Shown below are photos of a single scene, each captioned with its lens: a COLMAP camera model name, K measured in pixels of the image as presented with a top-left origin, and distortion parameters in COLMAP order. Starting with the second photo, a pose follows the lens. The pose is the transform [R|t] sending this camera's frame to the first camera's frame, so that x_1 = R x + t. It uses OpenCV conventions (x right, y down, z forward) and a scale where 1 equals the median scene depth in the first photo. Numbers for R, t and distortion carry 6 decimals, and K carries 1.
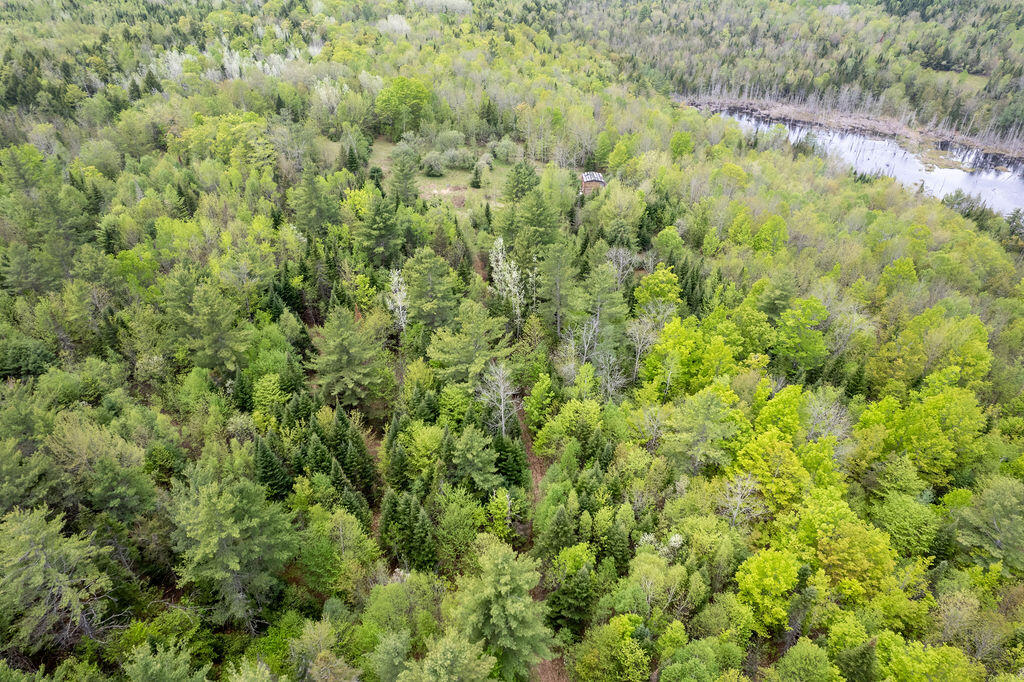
lens RADIAL K [[651.7, 0, 518.6], [0, 651.7, 343.2], [0, 0, 1]] dist [-0.074946, 0.068699]
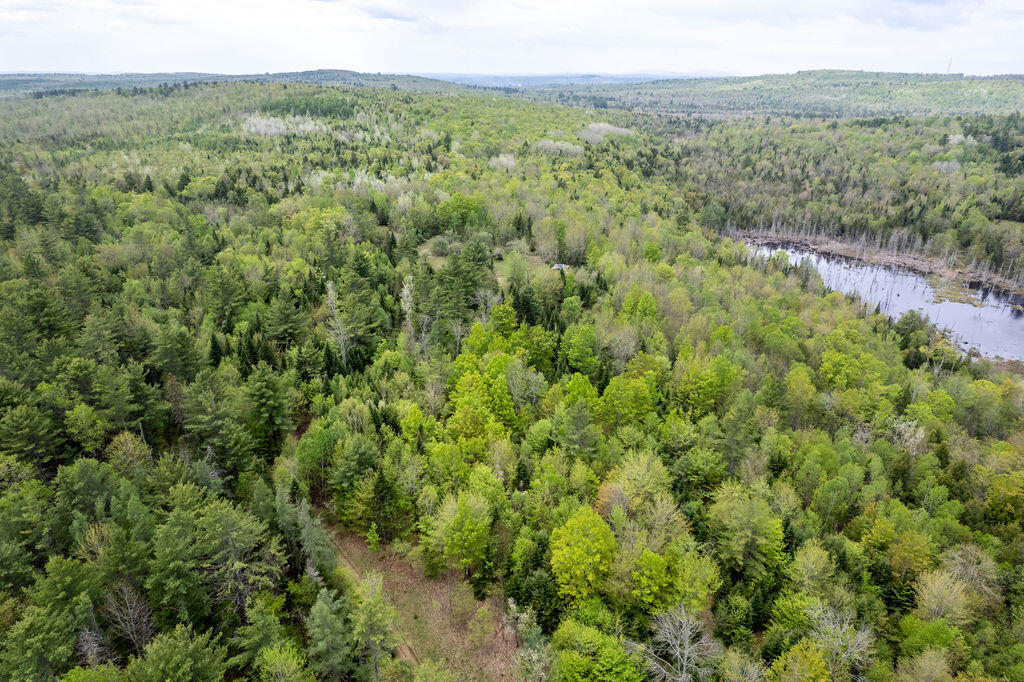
lens RADIAL K [[651.7, 0, 518.6], [0, 651.7, 343.2], [0, 0, 1]] dist [-0.074946, 0.068699]
pose [[0.960442, 0.104236, -0.258238, 0.220608], [-0.153125, 0.972211, -0.177081, 0.082161], [0.232603, 0.209619, 0.949714, -0.146949]]
